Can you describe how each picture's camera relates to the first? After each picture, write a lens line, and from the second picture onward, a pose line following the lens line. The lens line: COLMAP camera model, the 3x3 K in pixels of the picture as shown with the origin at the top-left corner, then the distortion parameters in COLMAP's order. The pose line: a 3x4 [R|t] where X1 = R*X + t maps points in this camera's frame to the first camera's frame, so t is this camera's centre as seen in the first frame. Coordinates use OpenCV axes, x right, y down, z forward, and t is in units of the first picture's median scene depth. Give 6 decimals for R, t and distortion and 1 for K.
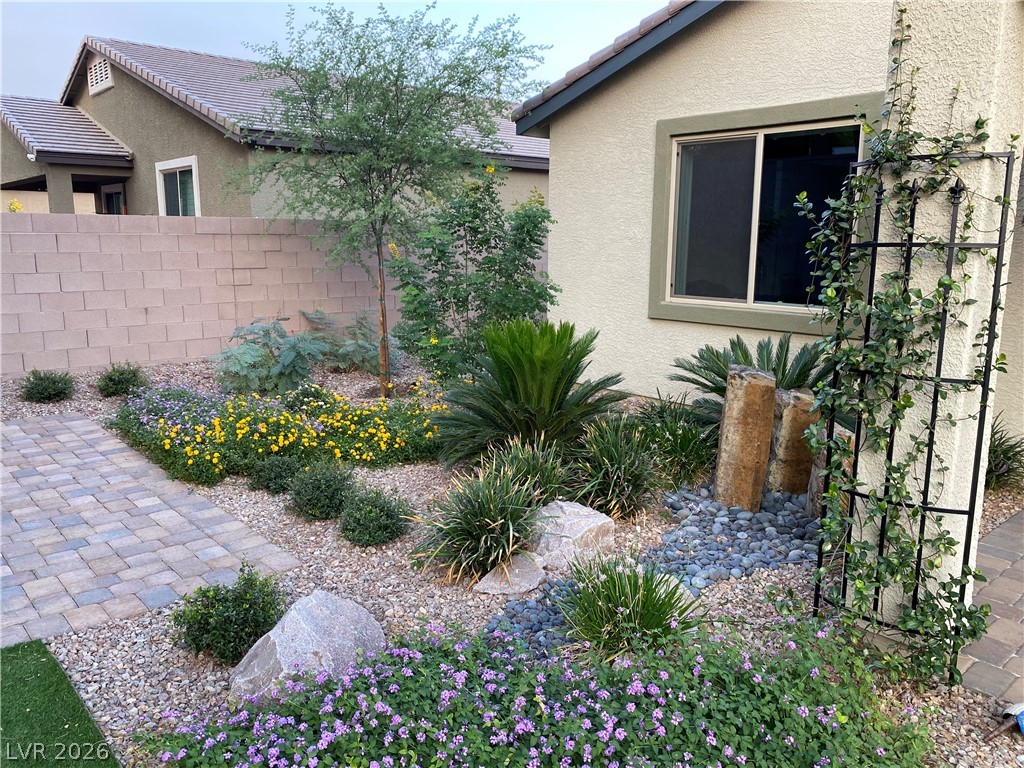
lens RADIAL K [[787.0, 0, 510.6], [0, 787.0, 376.5], [0, 0, 1]] dist [0.036421, -0.032977]
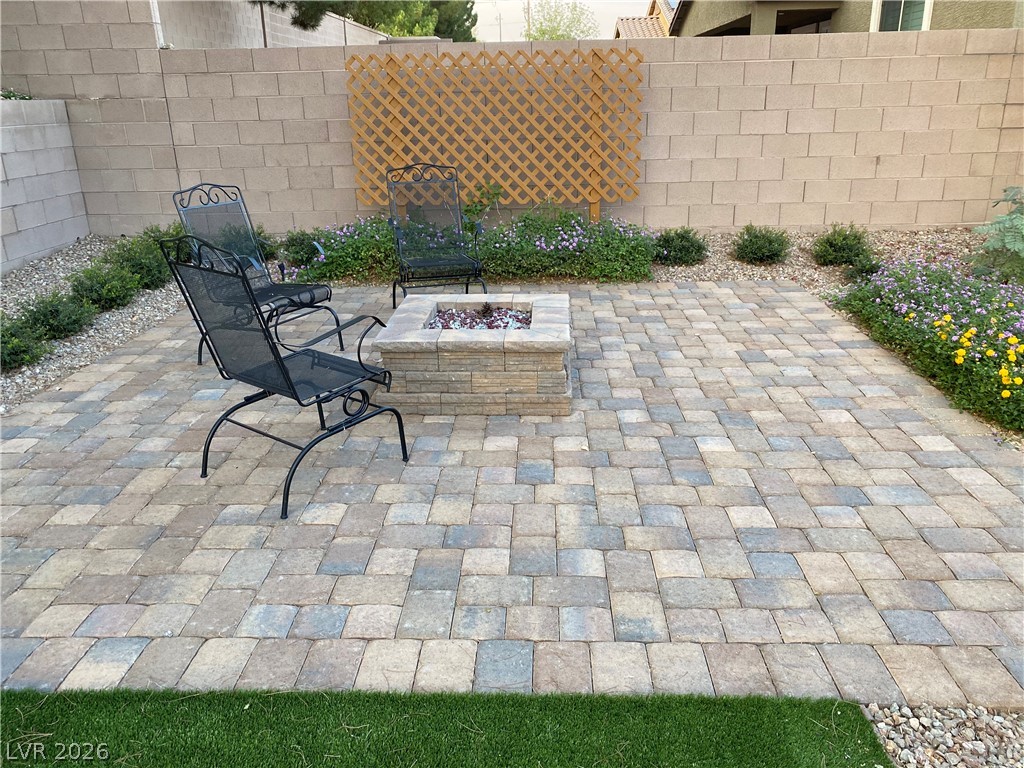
lens RADIAL K [[787.0, 0, 513.0], [0, 787.0, 380.7], [0, 0, 1]] dist [0.036421, -0.032977]
pose [[0.727622, 0.213273, -0.651983, -0.210002], [-0.097328, 0.972923, 0.209638, 0.001448], [0.679039, -0.089081, 0.728677, 0.199717]]
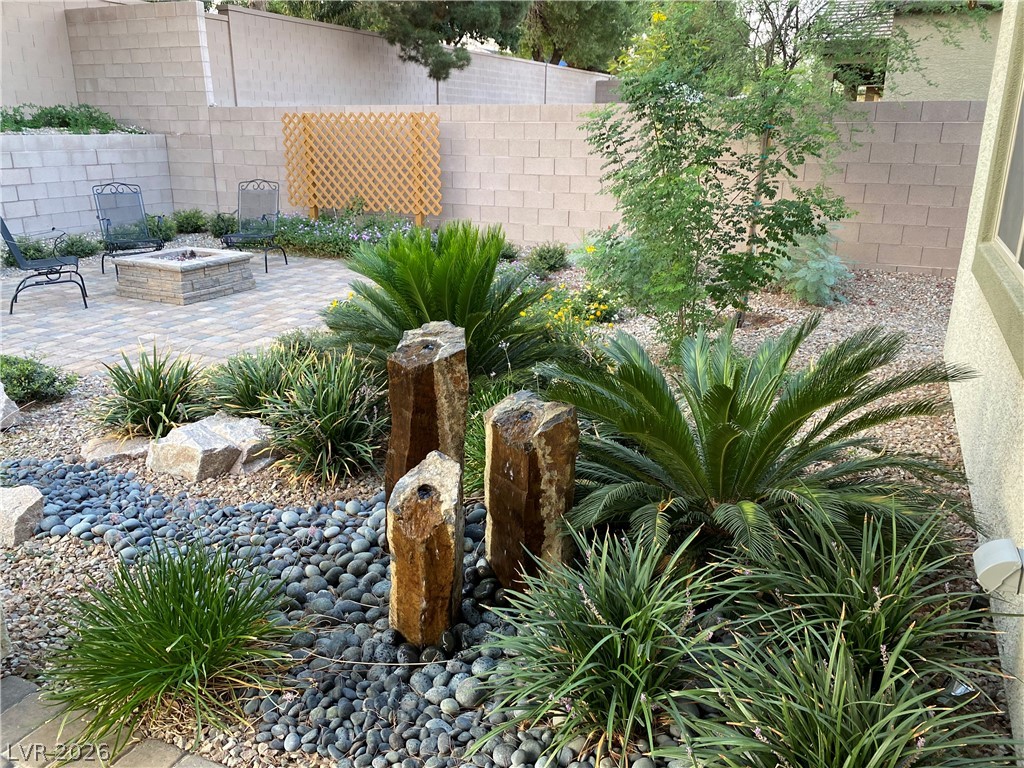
lens RADIAL K [[787.0, 0, 506.5], [0, 787.0, 376.0], [0, 0, 1]] dist [0.036421, -0.032977]
pose [[0.393953, 0.274582, -0.877158, 0.619625], [-0.165413, 0.959933, 0.226203, -0.090494], [0.904124, 0.055980, 0.423588, 0.565152]]
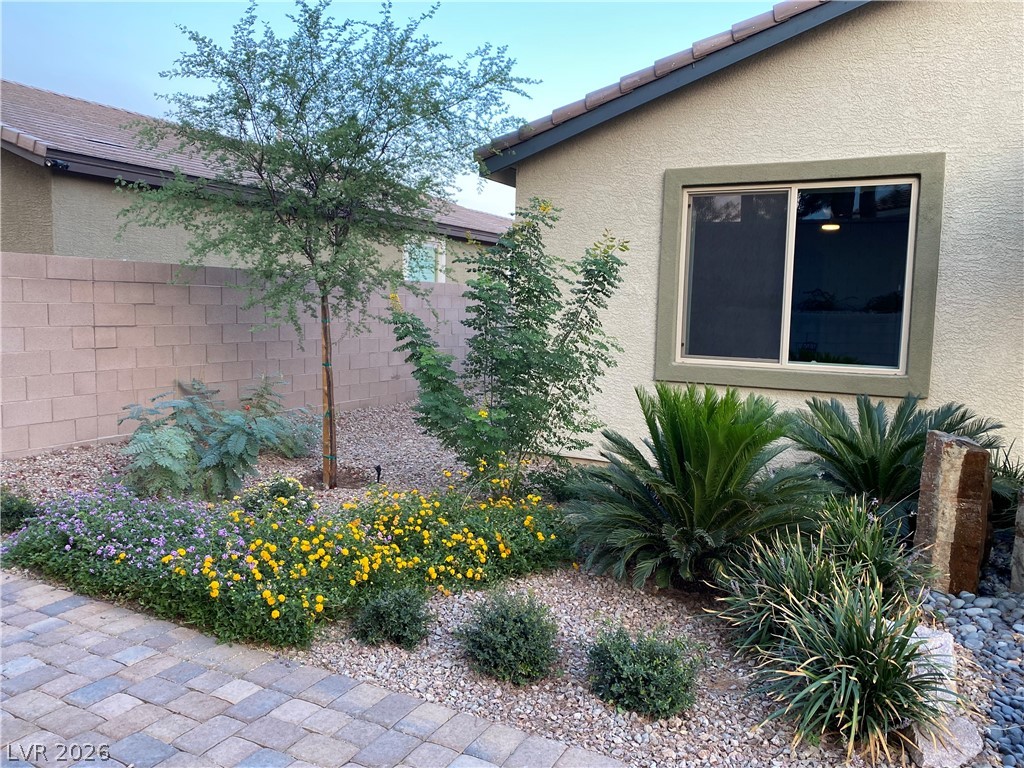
lens RADIAL K [[787.0, 0, 521.3], [0, 787.0, 380.8], [0, 0, 1]] dist [0.036421, -0.032977]
pose [[0.935301, -0.019732, 0.353303, -0.333353], [0.045969, 0.996758, -0.066027, -0.023911], [-0.350855, 0.077997, 0.933176, 0.229565]]
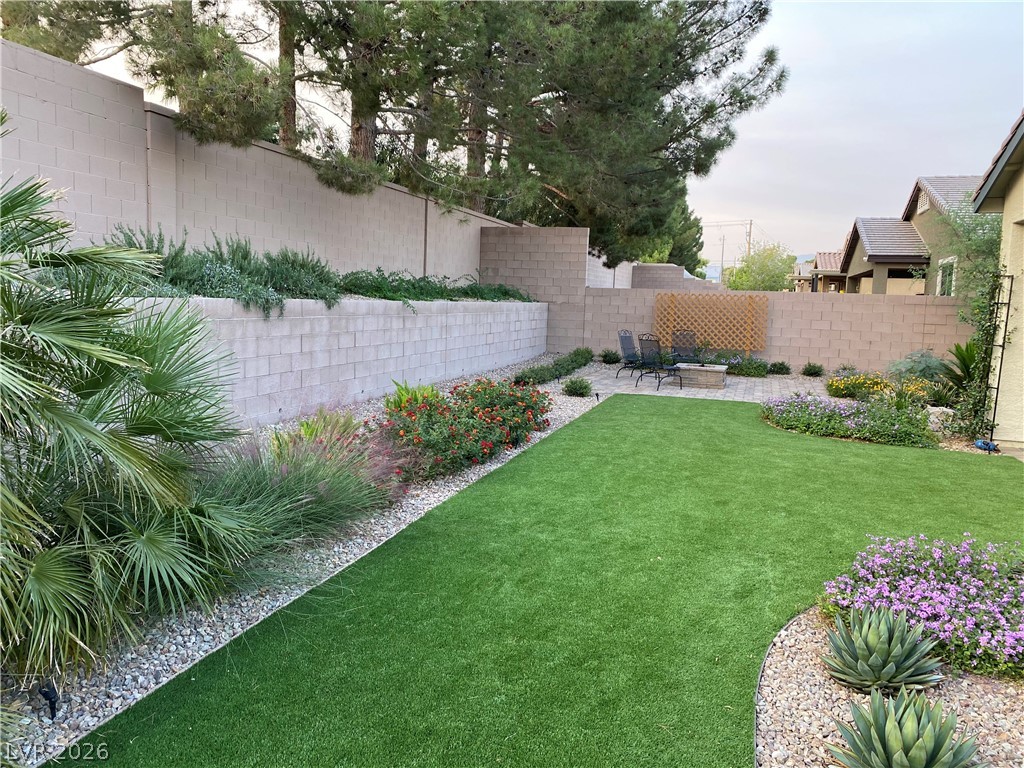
lens RADIAL K [[787.0, 0, 509.5], [0, 787.0, 376.7], [0, 0, 1]] dist [0.036421, -0.032977]
pose [[0.515418, 0.096239, -0.851518, 0.971696], [-0.178290, 0.983973, 0.003292, 0.196622], [0.838187, 0.150120, 0.524316, -0.973590]]
